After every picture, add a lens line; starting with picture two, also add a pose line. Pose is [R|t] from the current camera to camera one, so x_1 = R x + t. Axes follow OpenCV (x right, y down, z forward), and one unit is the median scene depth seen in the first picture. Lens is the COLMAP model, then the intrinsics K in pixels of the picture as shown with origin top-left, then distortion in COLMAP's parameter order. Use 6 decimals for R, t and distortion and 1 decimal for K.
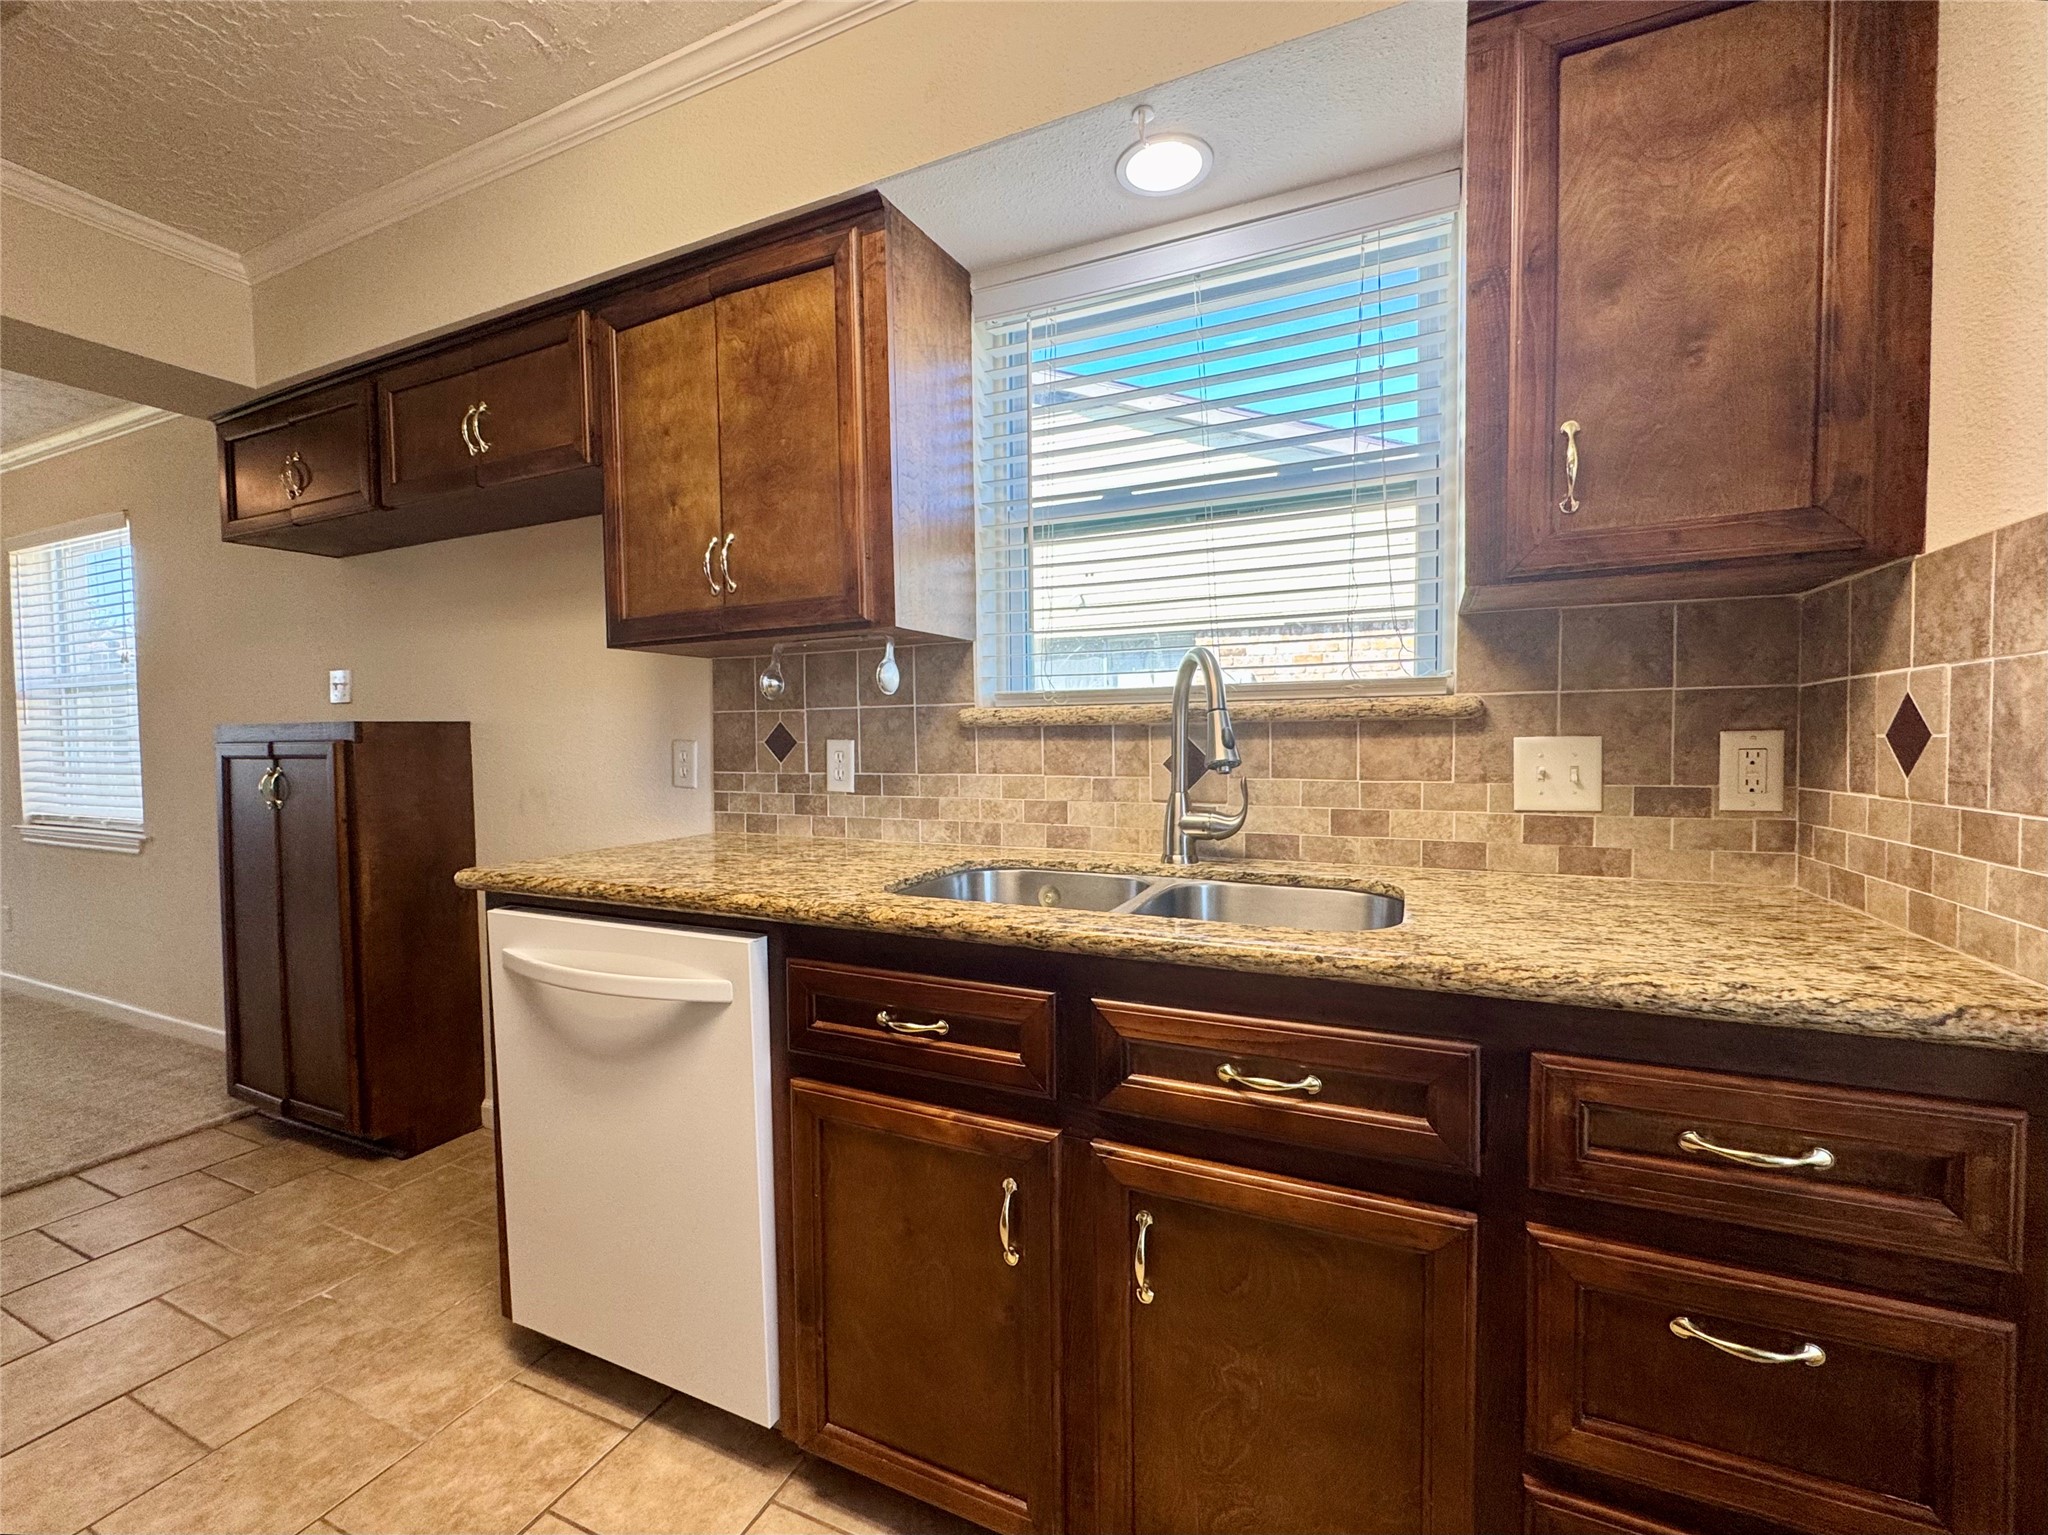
lens RADIAL K [[837.9, 0, 1048.0], [0, 837.9, 775.2], [0, 0, 1]] dist [0.002501, 0.000087]
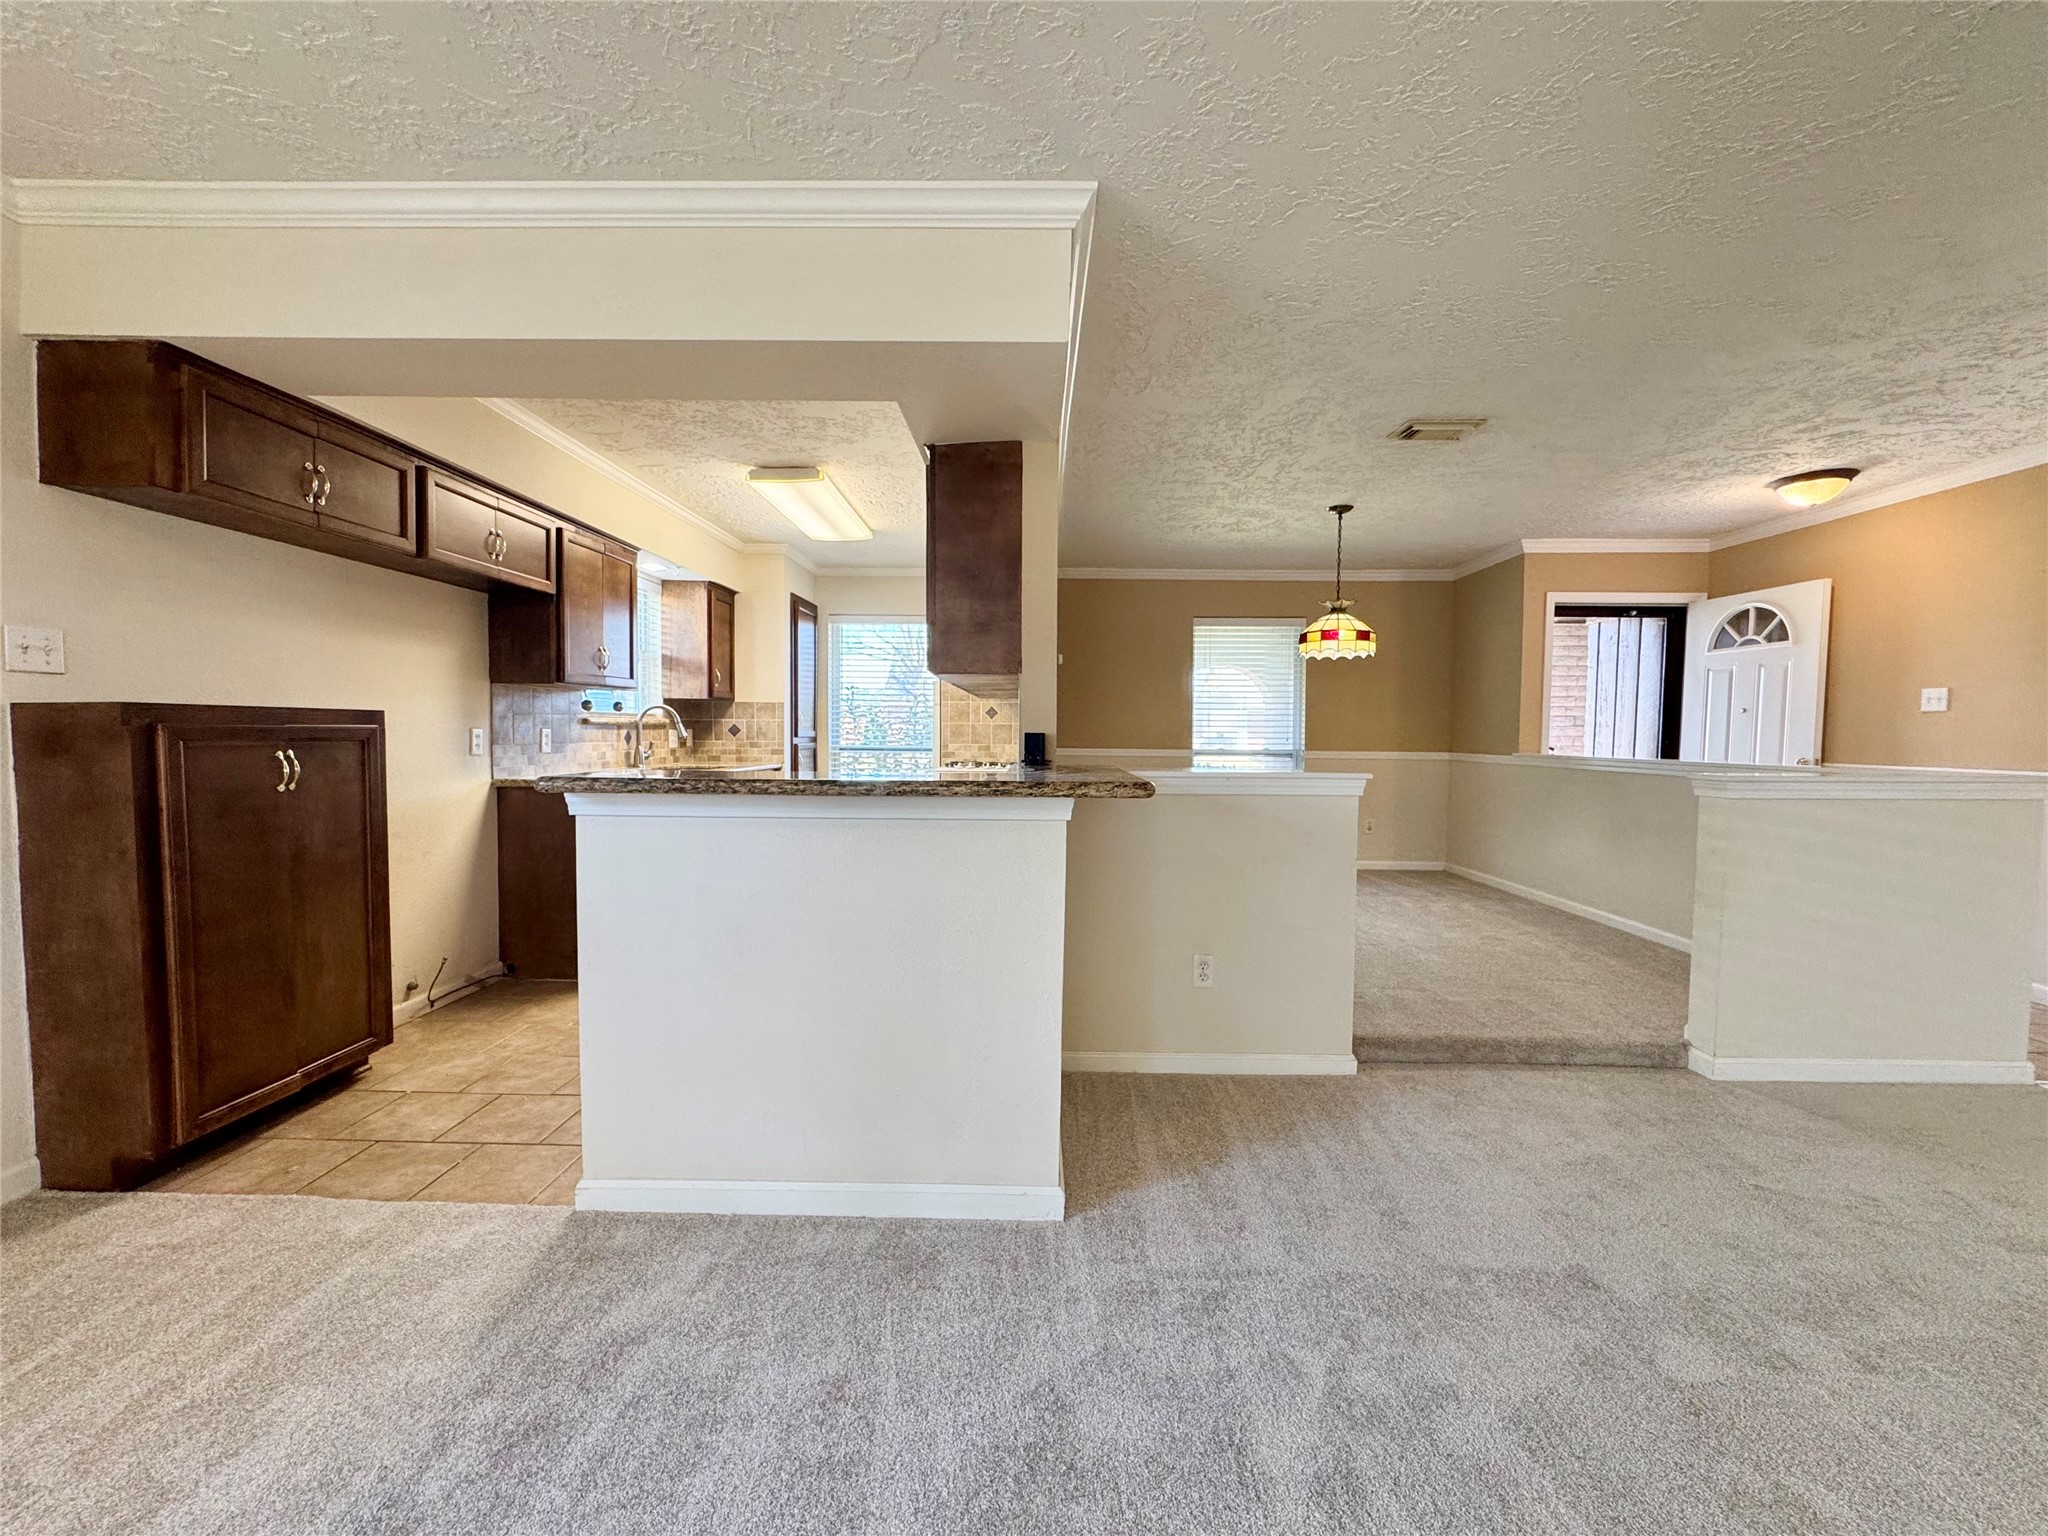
lens RADIAL K [[812.7, 0, 1024.0], [0, 812.7, 768.0], [0, 0, 1]] dist [-0.001298, -0.000224]
pose [[-0.385508, -0.040775, 0.921803, -2.910223], [0.033139, 0.997767, 0.057995, -0.024436], [-0.922109, 0.052905, -0.383296, 0.729305]]
